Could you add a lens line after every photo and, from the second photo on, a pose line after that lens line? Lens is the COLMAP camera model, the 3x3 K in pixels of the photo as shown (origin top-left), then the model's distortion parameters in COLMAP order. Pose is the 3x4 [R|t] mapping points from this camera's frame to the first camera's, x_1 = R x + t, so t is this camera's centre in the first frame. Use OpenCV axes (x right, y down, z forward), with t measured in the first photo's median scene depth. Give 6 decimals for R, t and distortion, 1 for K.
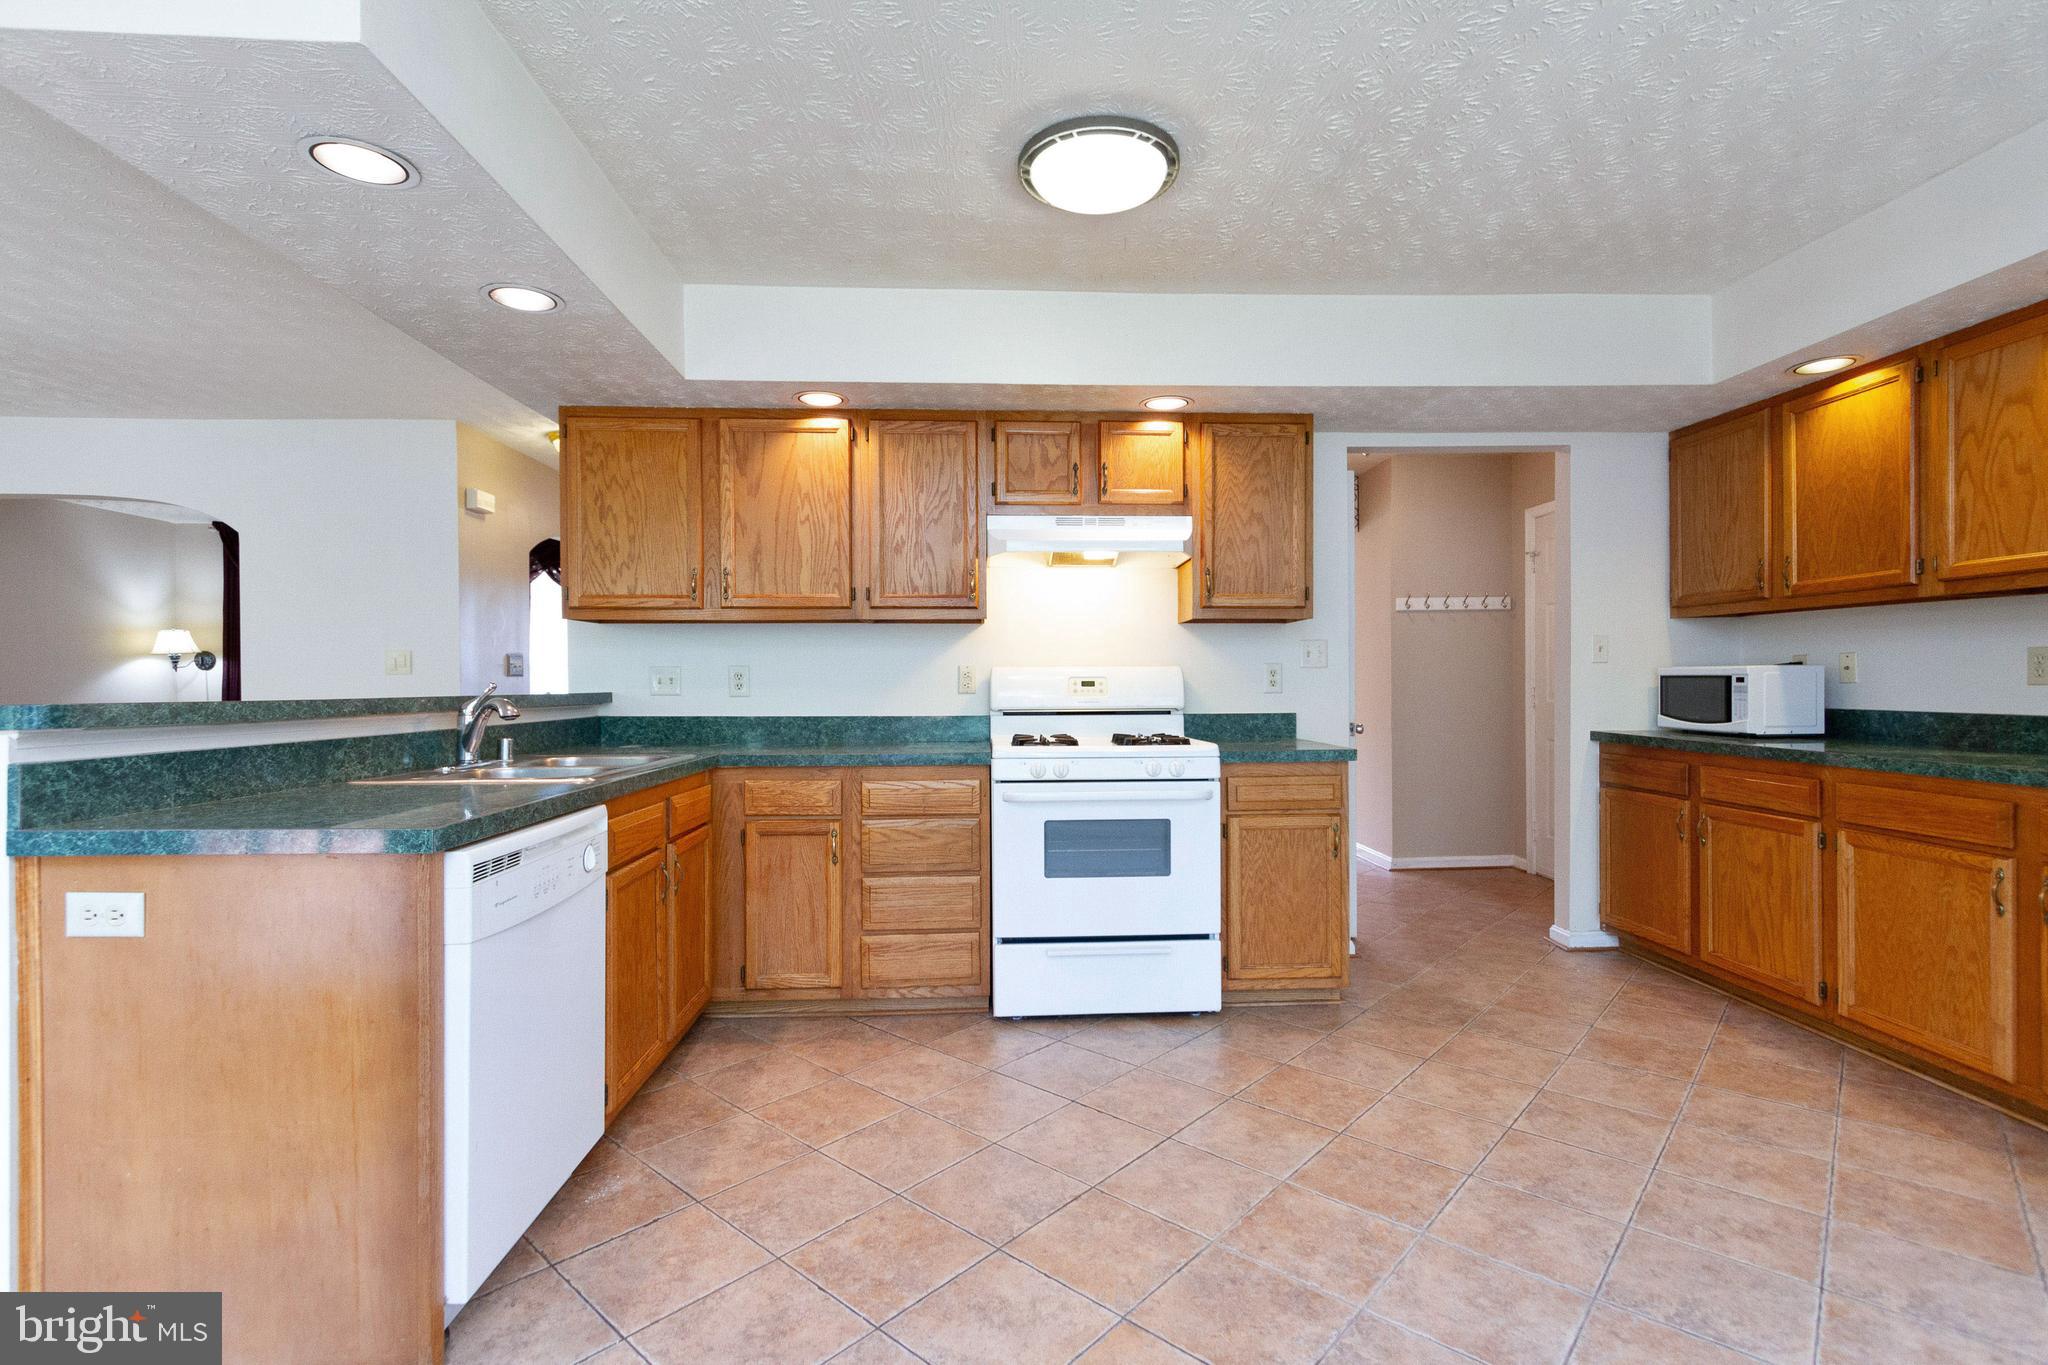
lens RADIAL K [[941.2, 0, 1030.8], [0, 941.2, 688.4], [0, 0, 1]] dist [0.003435, -0.000254]
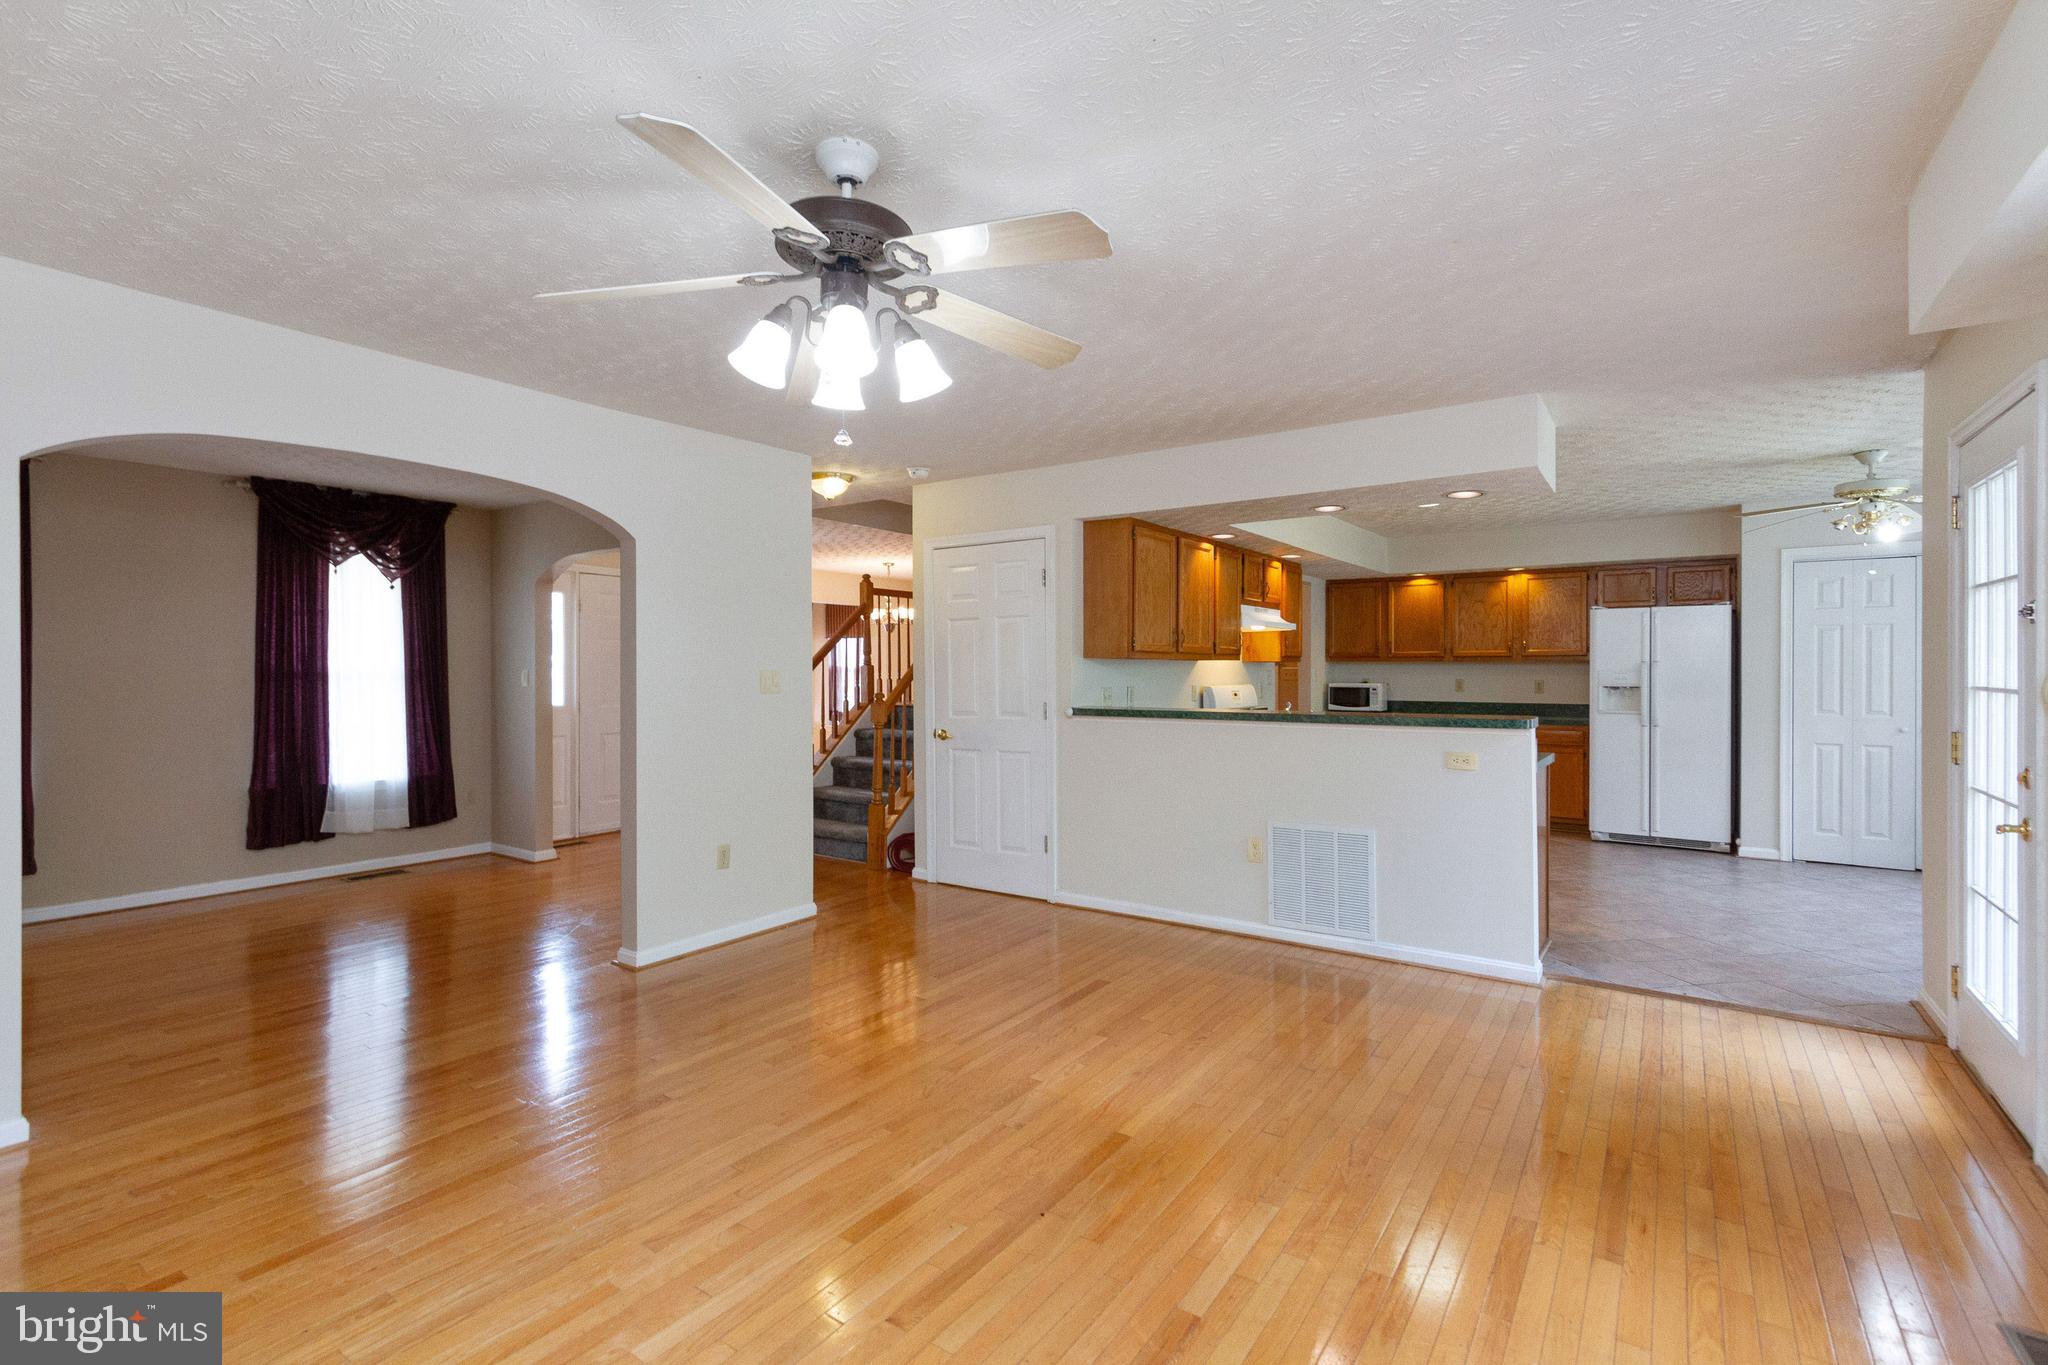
lens RADIAL K [[931.6, 0, 1026.9], [0, 931.6, 672.9], [0, 0, 1]] dist [0.009435, -0.003223]
pose [[0.616201, 0.002966, 0.787583, -1.864619], [0.002409, 0.999981, -0.005651, -0.044005], [-0.787585, 0.005380, 0.616183, 0.223724]]
